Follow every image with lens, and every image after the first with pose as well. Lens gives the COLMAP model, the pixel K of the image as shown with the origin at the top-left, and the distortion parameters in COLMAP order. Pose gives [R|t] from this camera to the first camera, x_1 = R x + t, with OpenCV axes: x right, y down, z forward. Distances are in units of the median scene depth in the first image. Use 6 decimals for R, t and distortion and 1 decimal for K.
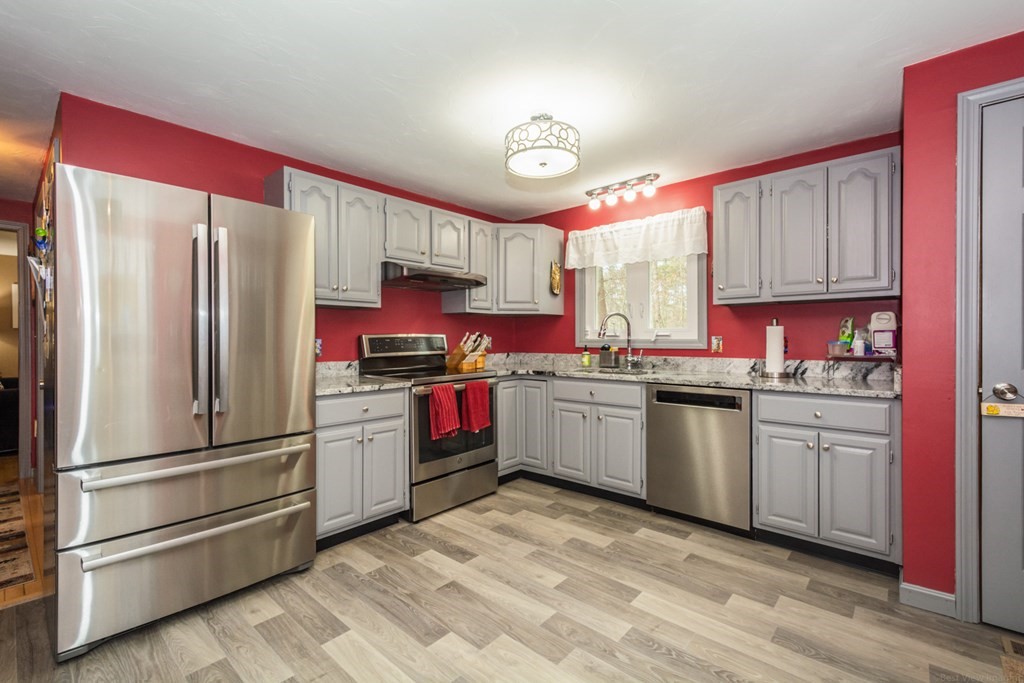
lens RADIAL K [[439.0, 0, 512.0], [0, 439.0, 341.5], [0, 0, 1]] dist [0.001107, 0.000167]
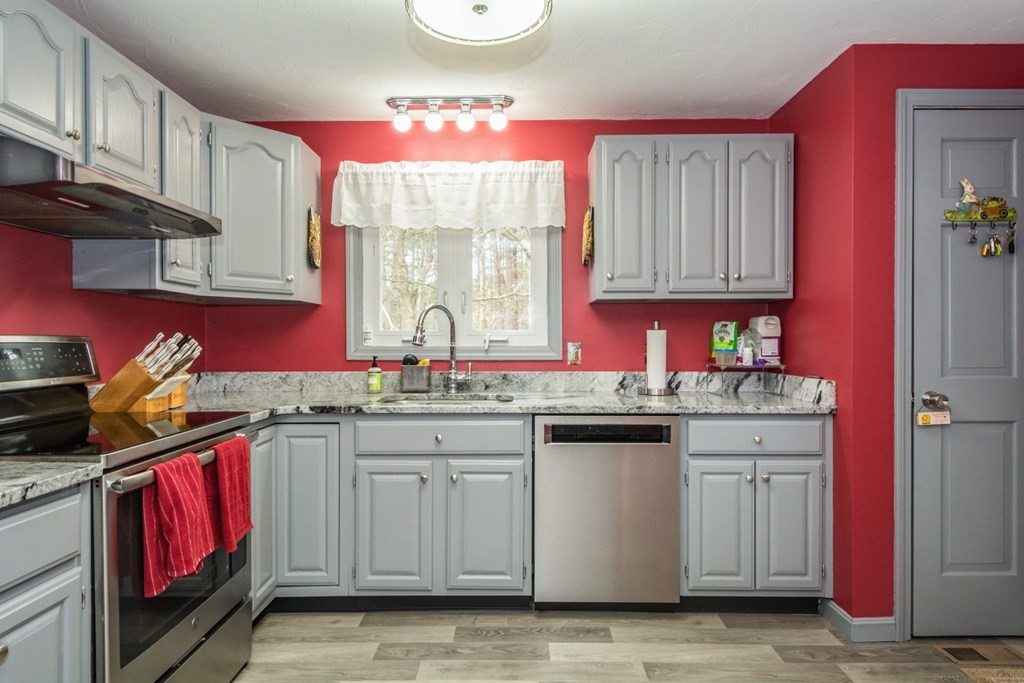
lens RADIAL K [[584.4, 0, 508.5], [0, 584.4, 345.1], [0, 0, 1]] dist [0.030200, -0.026378]
pose [[0.755869, -0.002696, 0.654717, -0.254954], [0.003598, 0.999994, -0.000035, -0.007603], [-0.654712, 0.002382, 0.755874, 0.327729]]
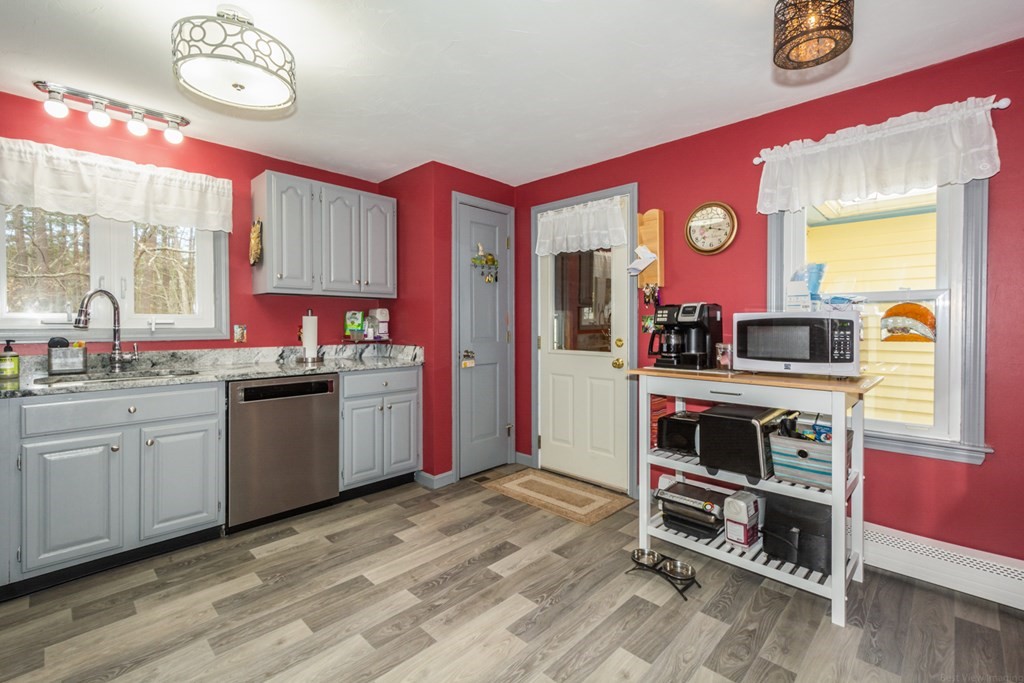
lens RADIAL K [[456.9, 0, 516.7], [0, 456.9, 329.5], [0, 0, 1]] dist [0.001289, -0.000316]
pose [[0.041670, -0.010233, 0.999079, -0.471015], [0.006363, 0.999930, 0.009976, -0.008099], [-0.999111, 0.005941, 0.041732, 0.369733]]
